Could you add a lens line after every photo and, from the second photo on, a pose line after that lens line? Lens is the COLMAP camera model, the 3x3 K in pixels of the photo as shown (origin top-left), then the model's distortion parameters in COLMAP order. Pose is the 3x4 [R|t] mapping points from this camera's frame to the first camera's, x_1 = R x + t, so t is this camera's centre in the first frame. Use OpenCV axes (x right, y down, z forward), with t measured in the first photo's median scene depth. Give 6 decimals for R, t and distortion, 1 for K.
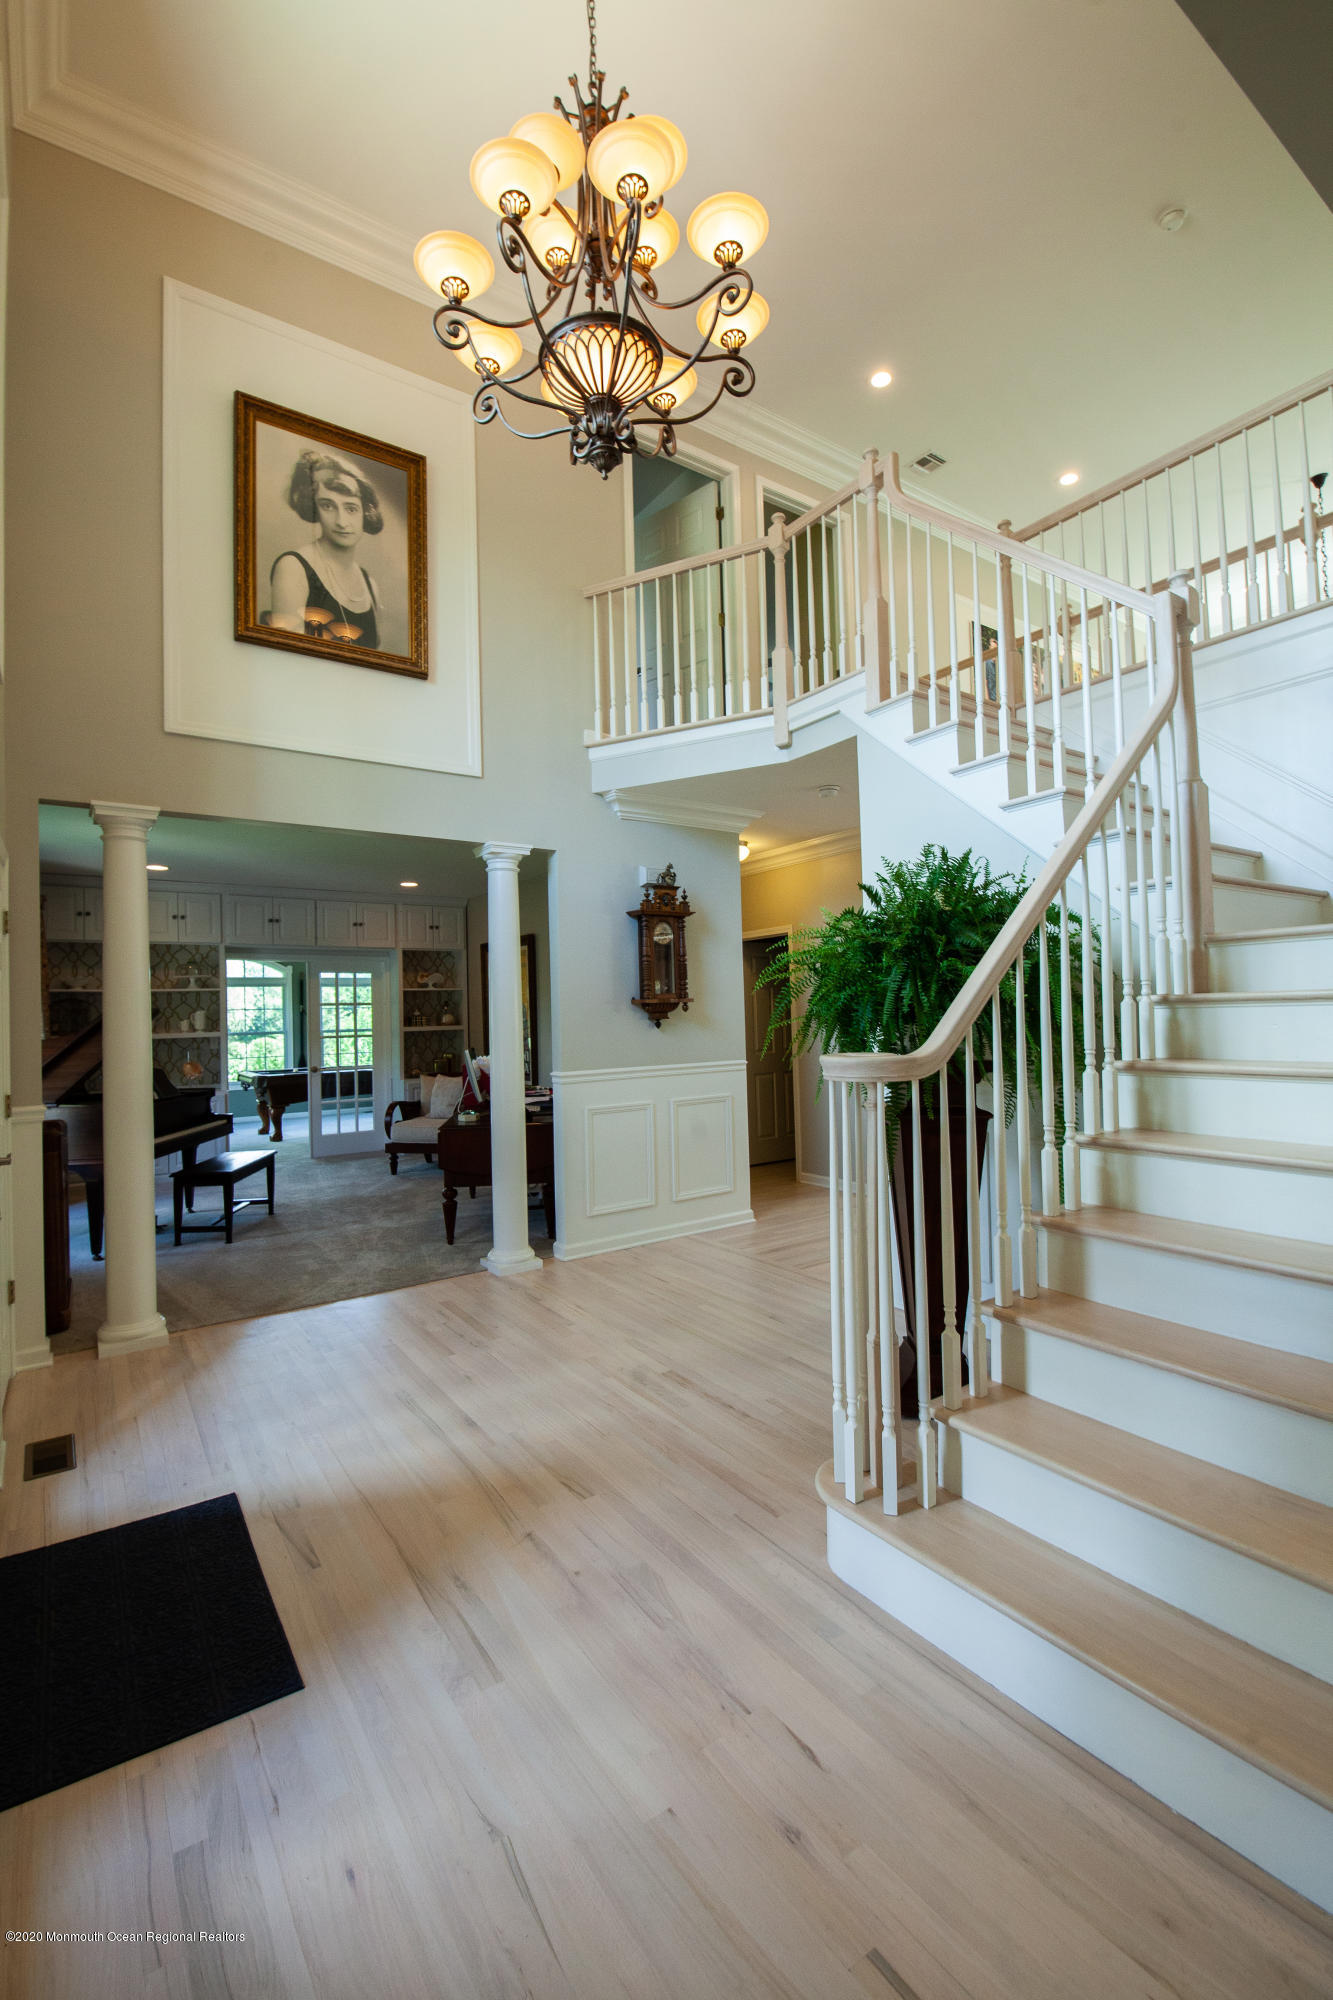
lens RADIAL K [[882.0, 0, 666.5], [0, 882.0, 1000.0], [0, 0, 1]] dist [-0.020555, 0.000055]
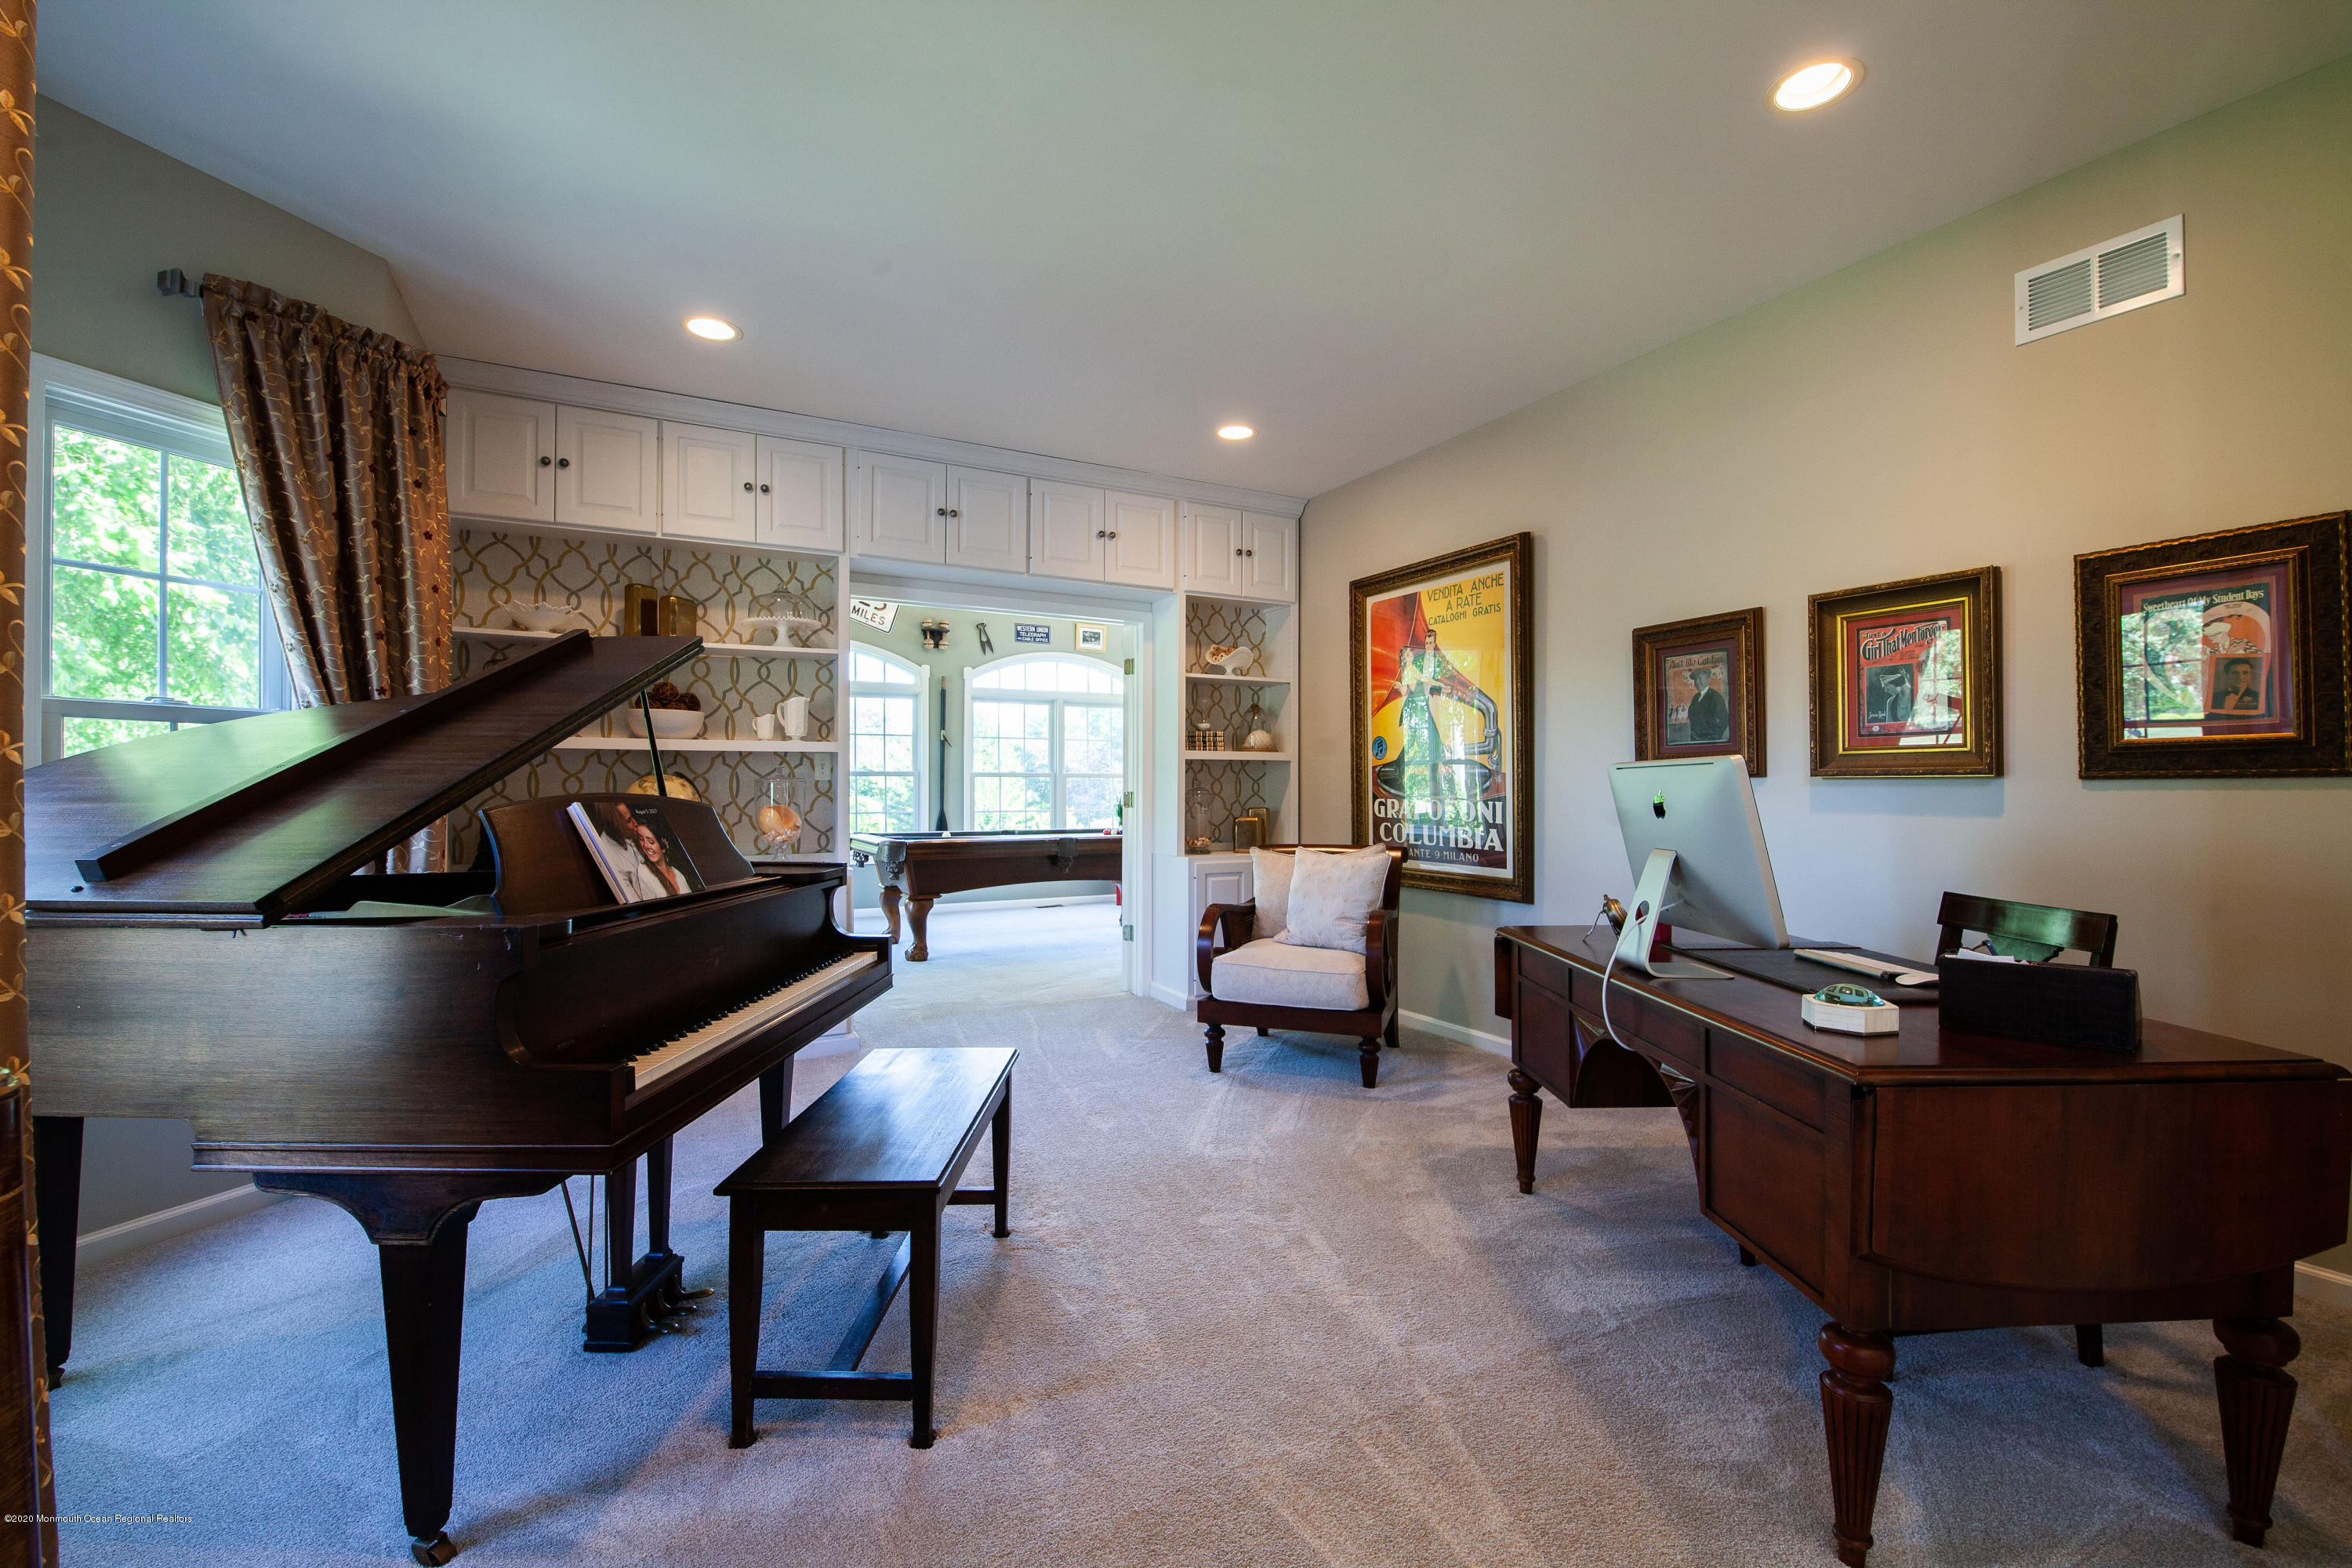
lens RADIAL K [[1037.3, 0, 1176.0], [0, 1037.3, 784.0], [0, 0, 1]] dist [-0.020555, 0.000055]
pose [[0.992874, 0.022113, -0.117101, -0.254625], [-0.020869, 0.999712, 0.011837, 0.046490], [0.117329, -0.009309, 0.993050, 0.456120]]
